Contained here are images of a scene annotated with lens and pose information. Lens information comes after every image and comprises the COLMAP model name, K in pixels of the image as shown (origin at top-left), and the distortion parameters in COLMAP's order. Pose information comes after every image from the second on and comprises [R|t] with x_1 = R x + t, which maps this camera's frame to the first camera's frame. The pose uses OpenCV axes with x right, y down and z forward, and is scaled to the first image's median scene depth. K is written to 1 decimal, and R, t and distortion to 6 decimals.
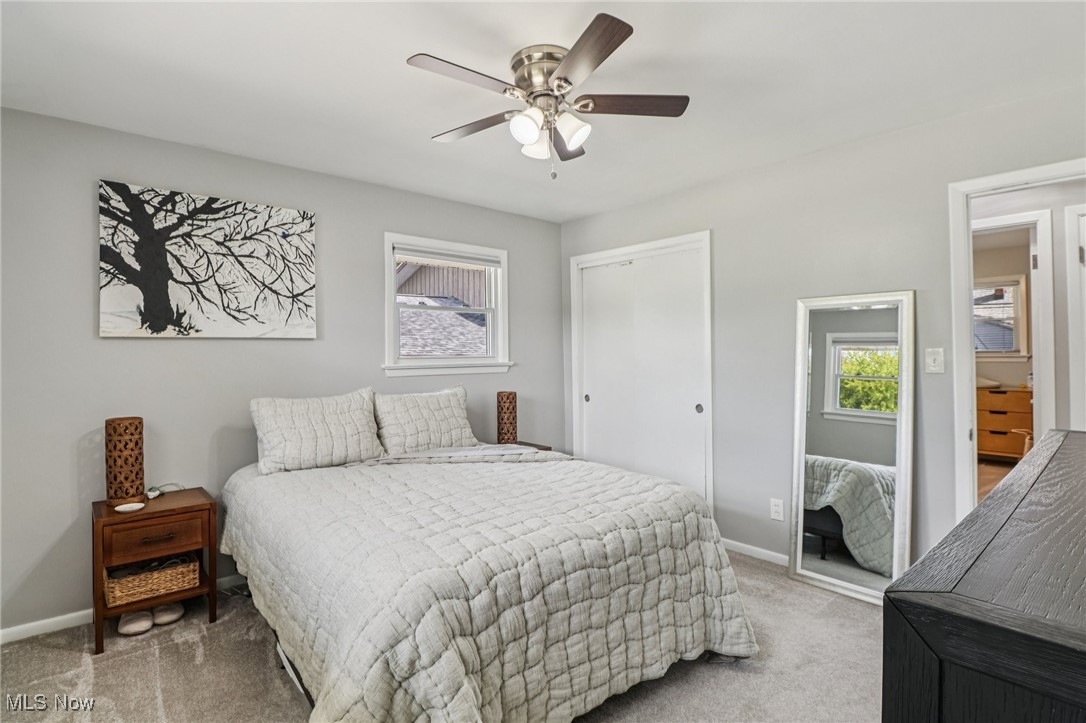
lens RADIAL K [[524.6, 0, 544.1], [0, 524.6, 351.8], [0, 0, 1]] dist [-0.003579, -0.000746]
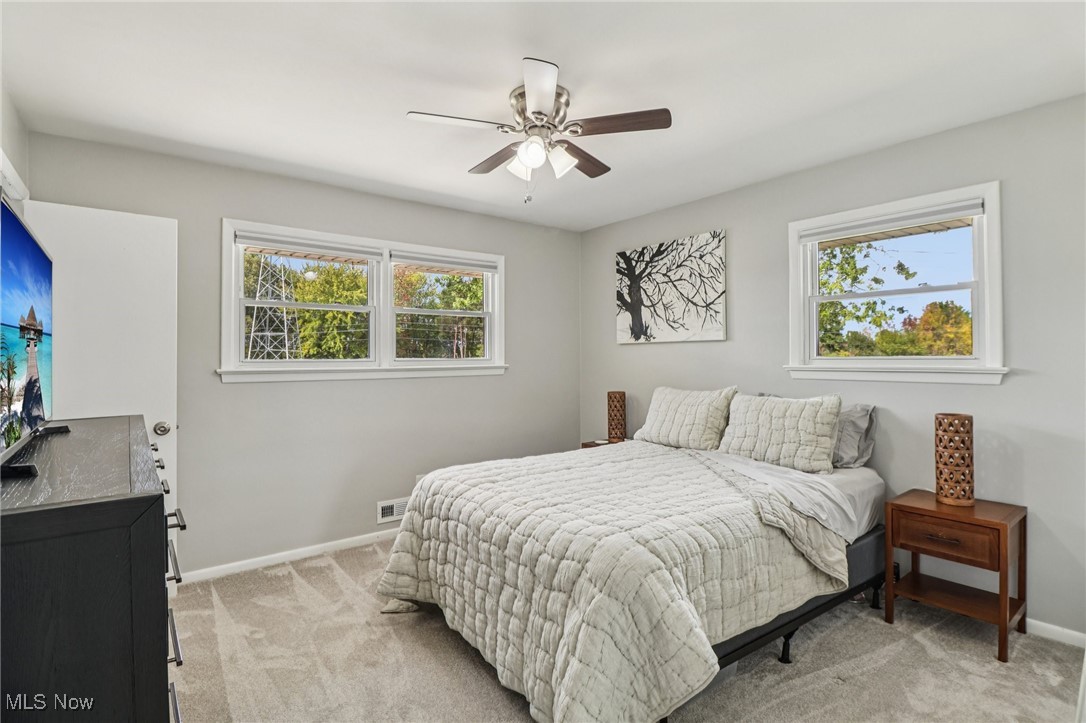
lens RADIAL K [[524.6, 0, 544.1], [0, 524.6, 351.8], [0, 0, 1]] dist [-0.003579, -0.000746]
pose [[-0.047641, 0.004874, -0.998853, 0.809942], [0.013097, 0.999905, 0.004255, -0.011390], [0.998779, -0.012880, -0.047701, 0.753800]]
